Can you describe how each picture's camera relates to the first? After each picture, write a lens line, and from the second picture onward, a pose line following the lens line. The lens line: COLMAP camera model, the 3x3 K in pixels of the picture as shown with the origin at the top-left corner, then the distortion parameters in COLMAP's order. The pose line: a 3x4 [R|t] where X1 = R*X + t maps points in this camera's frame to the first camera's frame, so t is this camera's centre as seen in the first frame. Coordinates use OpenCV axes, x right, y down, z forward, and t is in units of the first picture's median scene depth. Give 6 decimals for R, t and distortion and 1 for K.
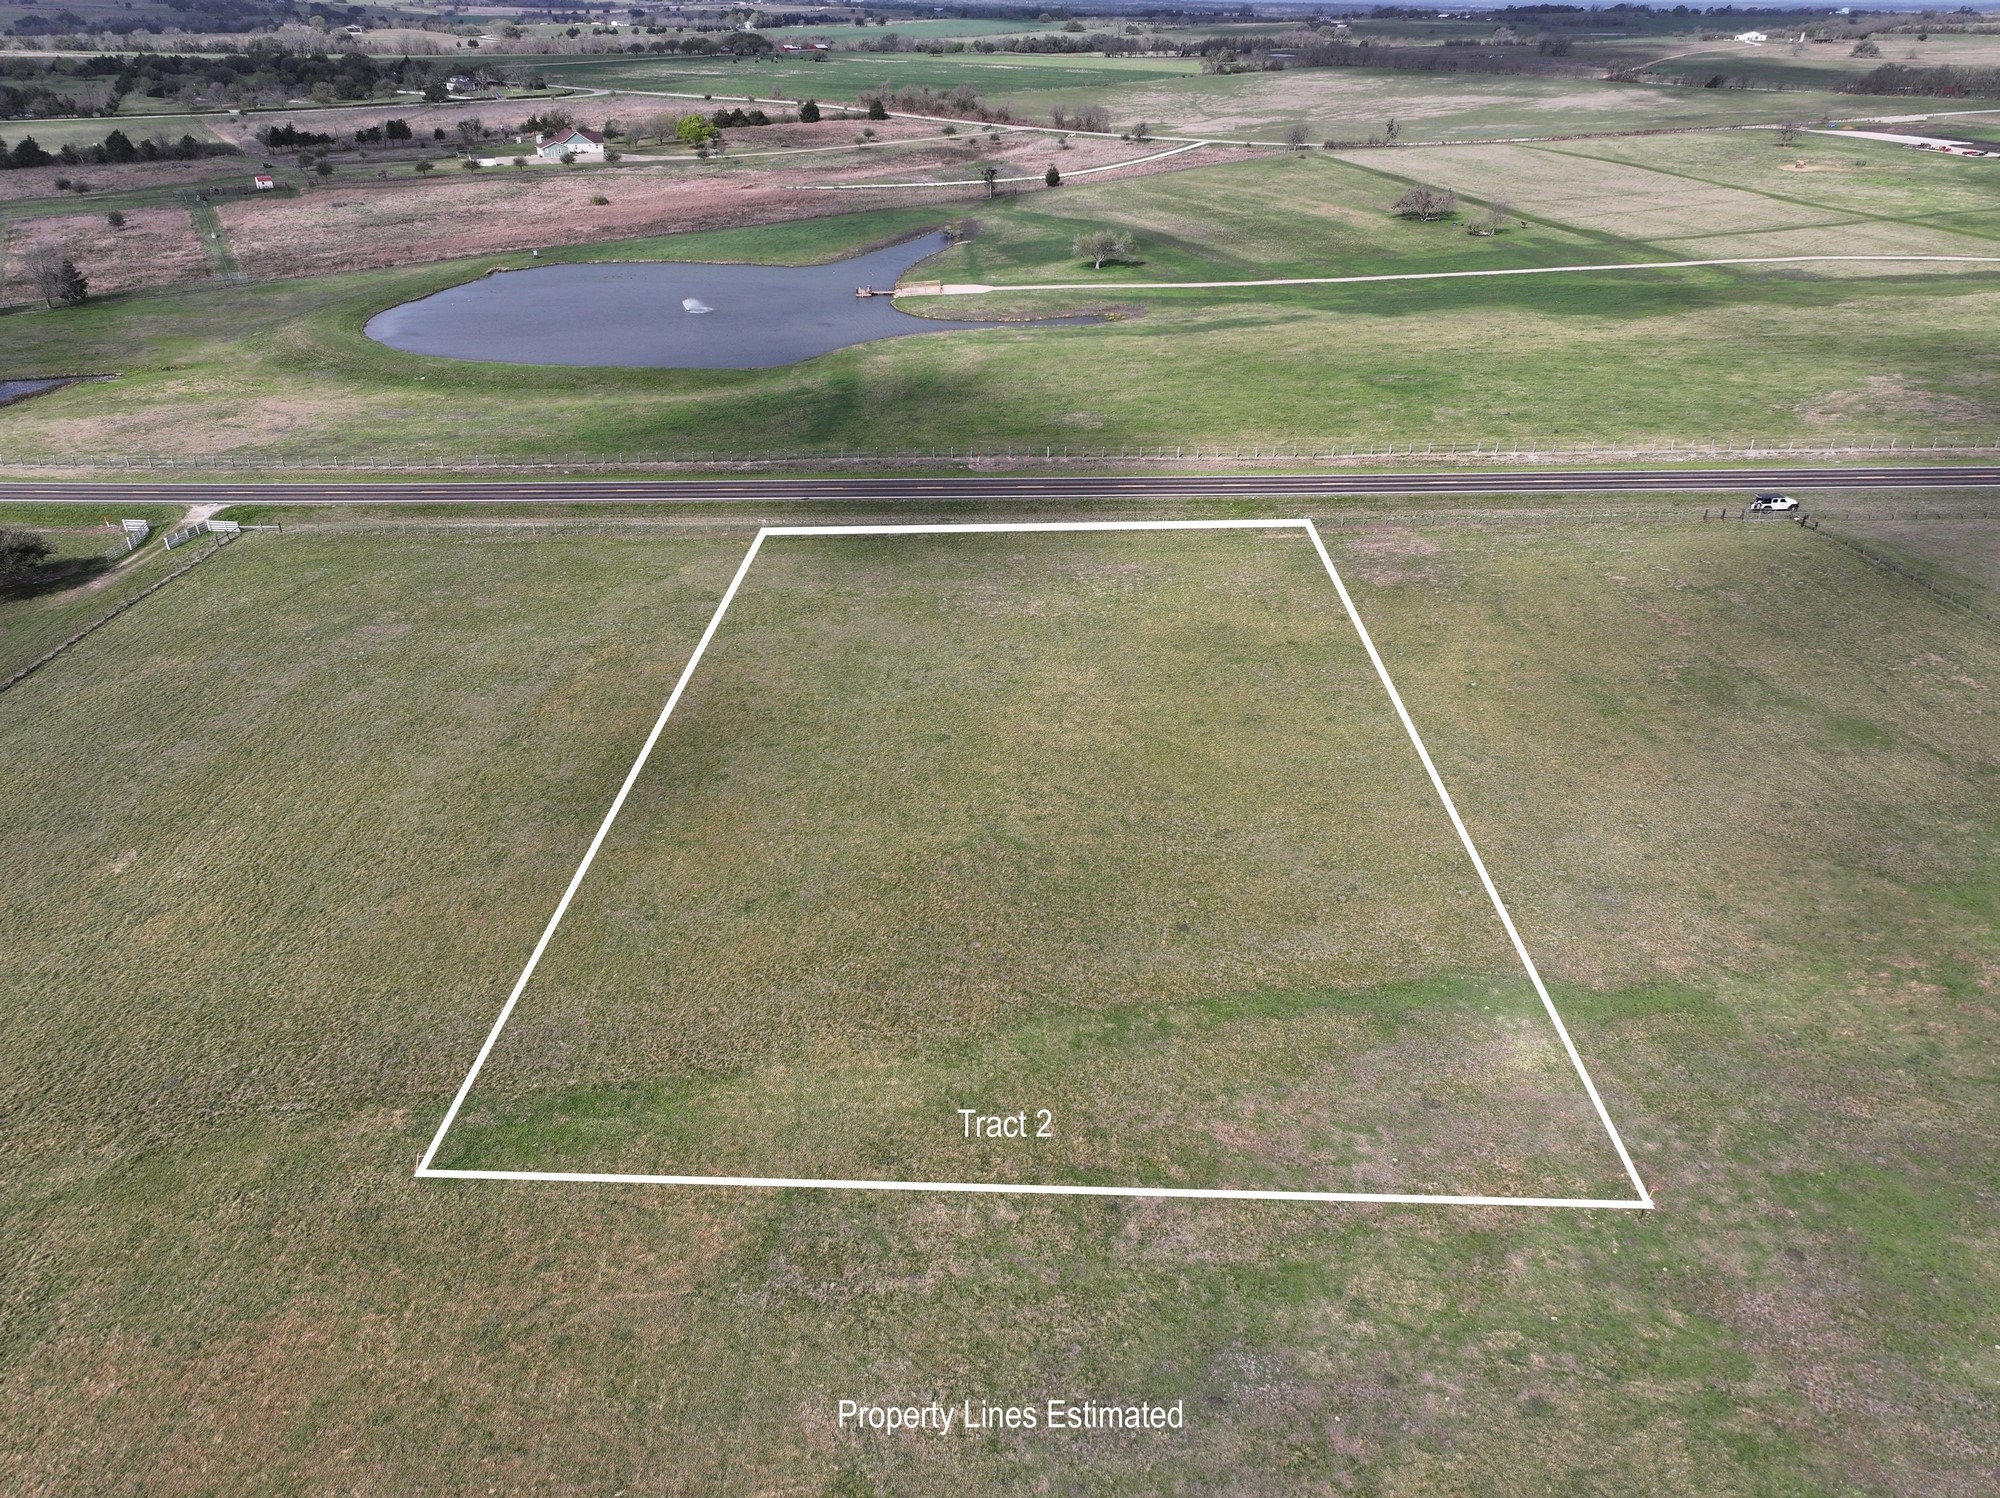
lens RADIAL K [[1399.1, 0, 1009.4], [0, 1399.1, 755.9], [0, 0, 1]] dist [-0.000785, 0.020054]
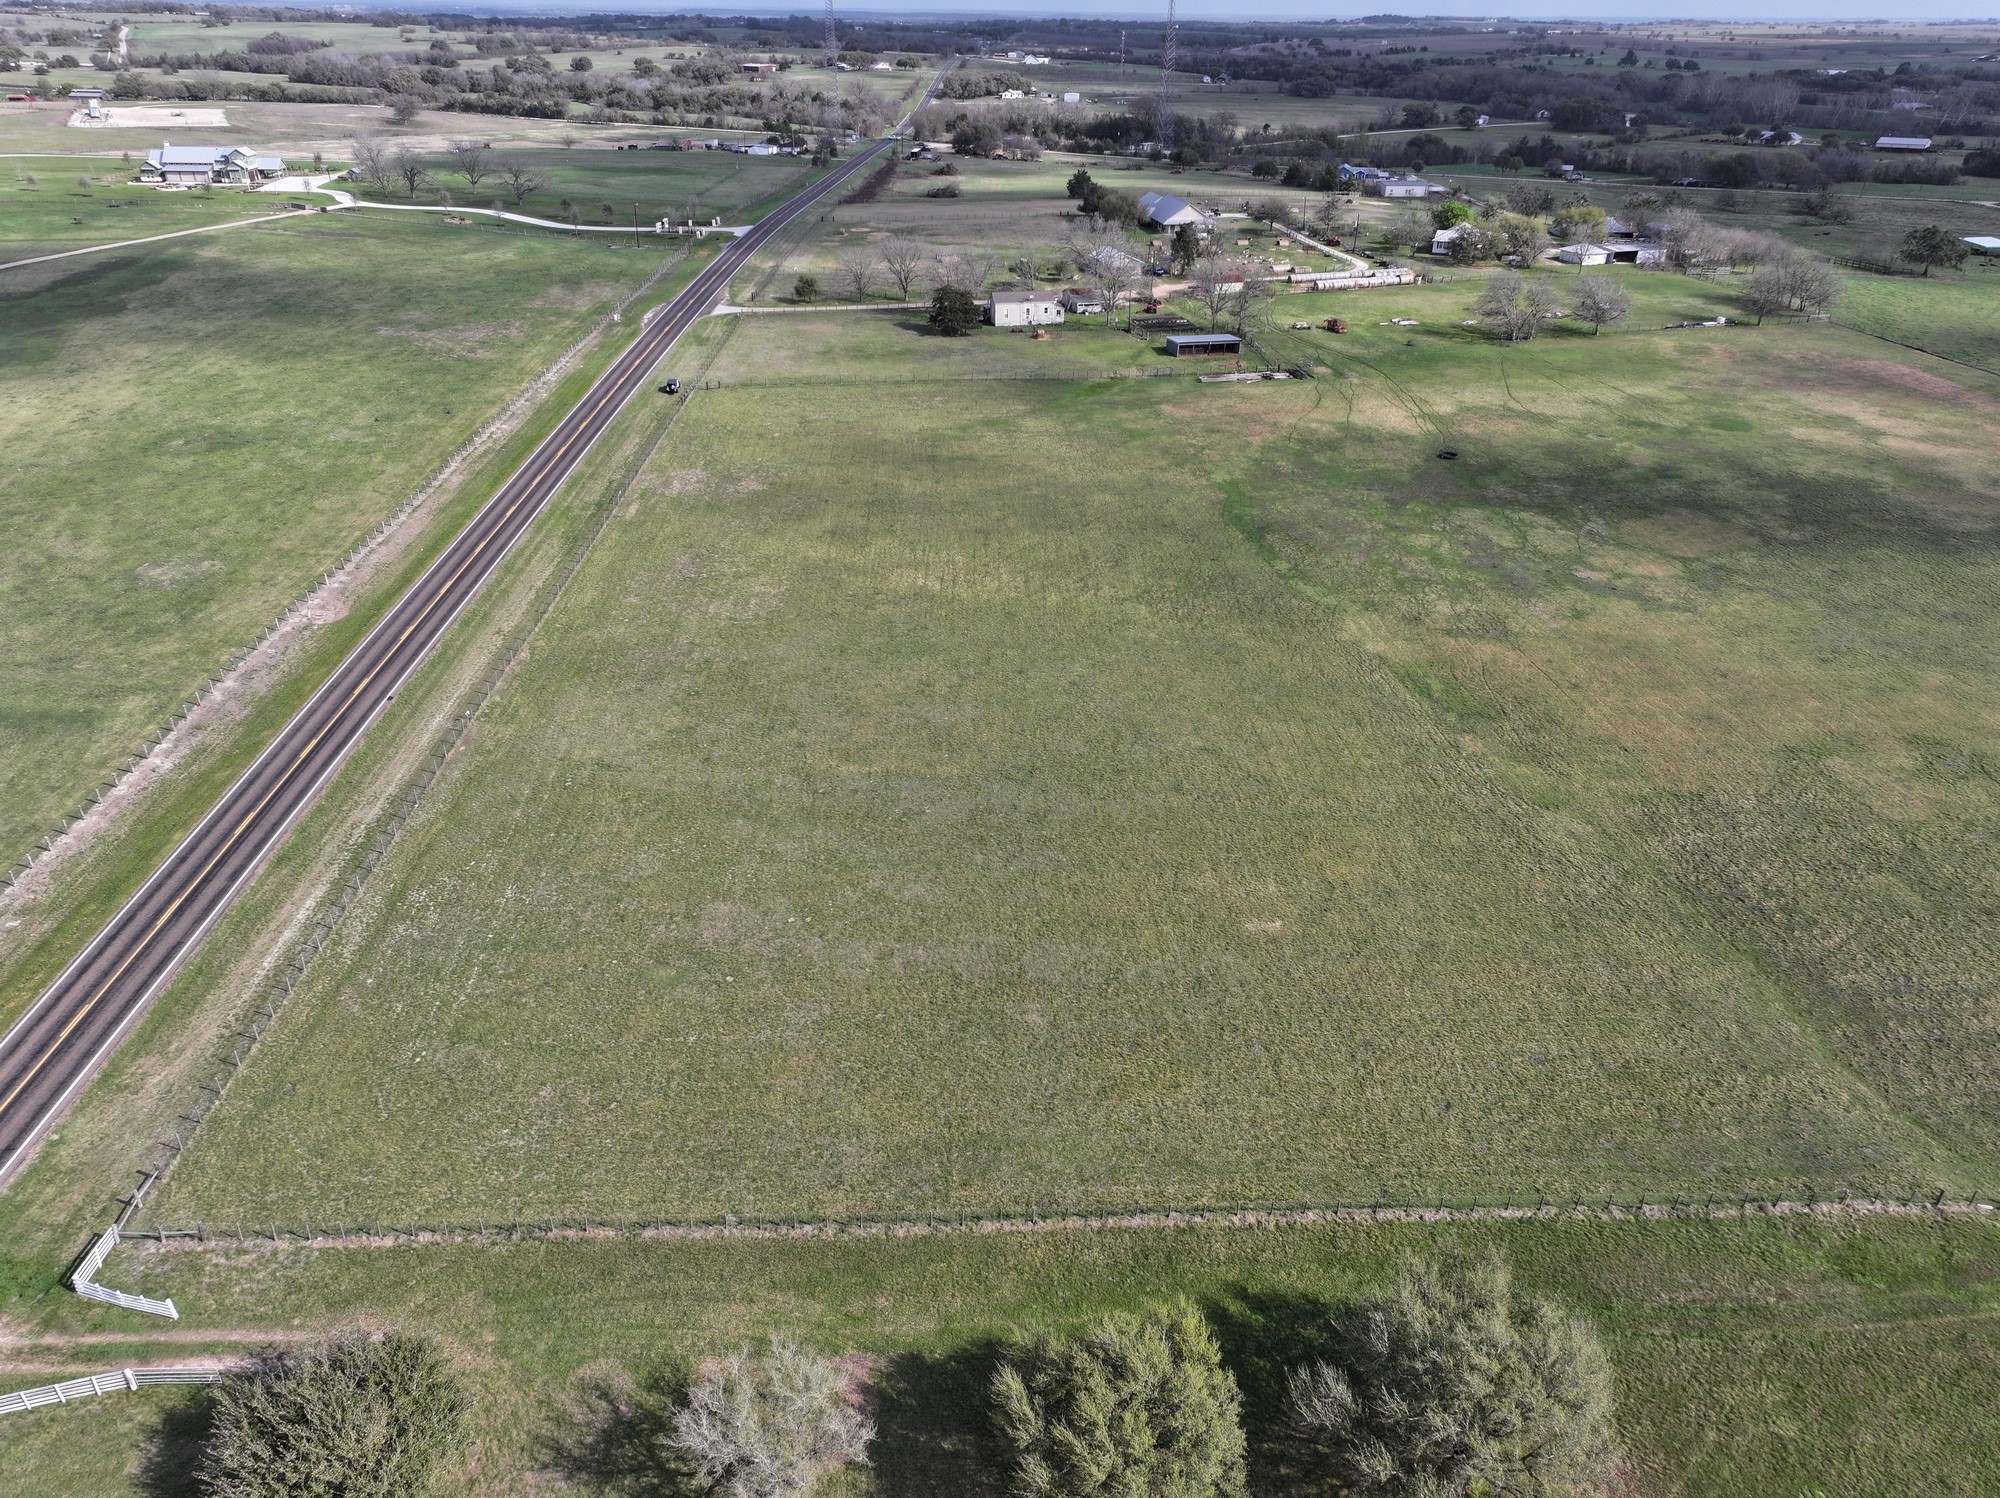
lens RADIAL K [[1399.1, 0, 1005.9], [0, 1399.1, 751.2], [0, 0, 1]] dist [-0.000785, 0.020054]
pose [[-0.051637, -0.480430, 0.875512, -0.890900], [0.466905, 0.763353, 0.446422, -0.355874], [-0.882799, 0.431833, 0.184898, 0.544745]]
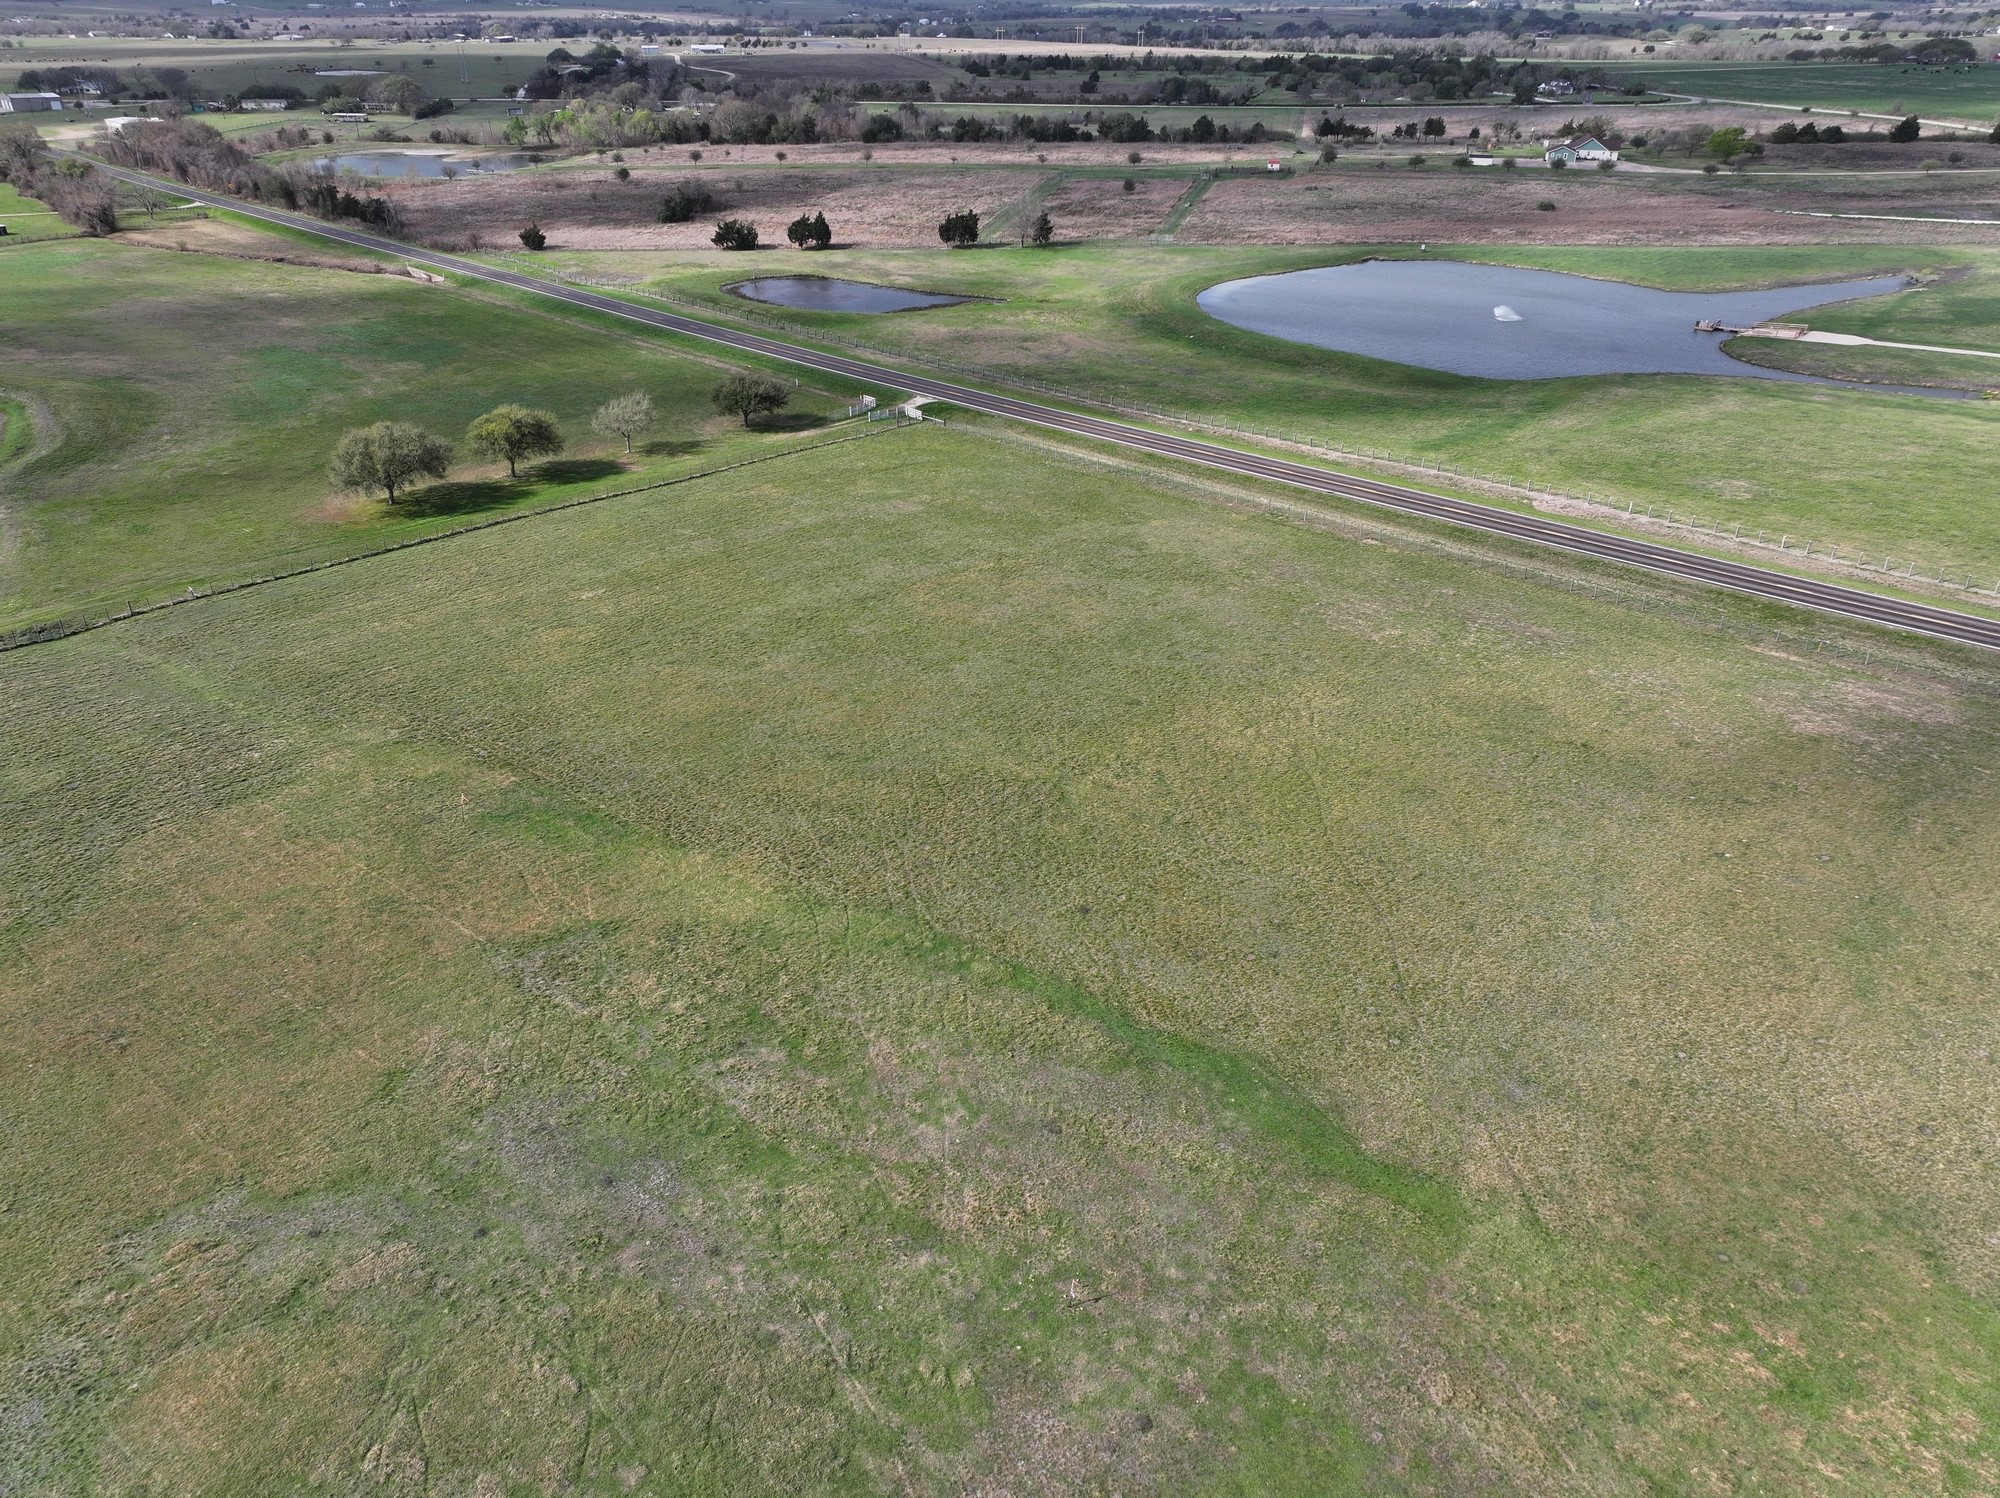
lens RADIAL K [[1399.1, 0, 1009.1], [0, 1399.1, 746.6], [0, 0, 1]] dist [-0.000785, 0.020054]
pose [[0.726775, 0.324312, -0.605491, 0.356606], [-0.329565, 0.938066, 0.106866, -0.042540], [0.602648, 0.121881, 0.788644, 0.083994]]
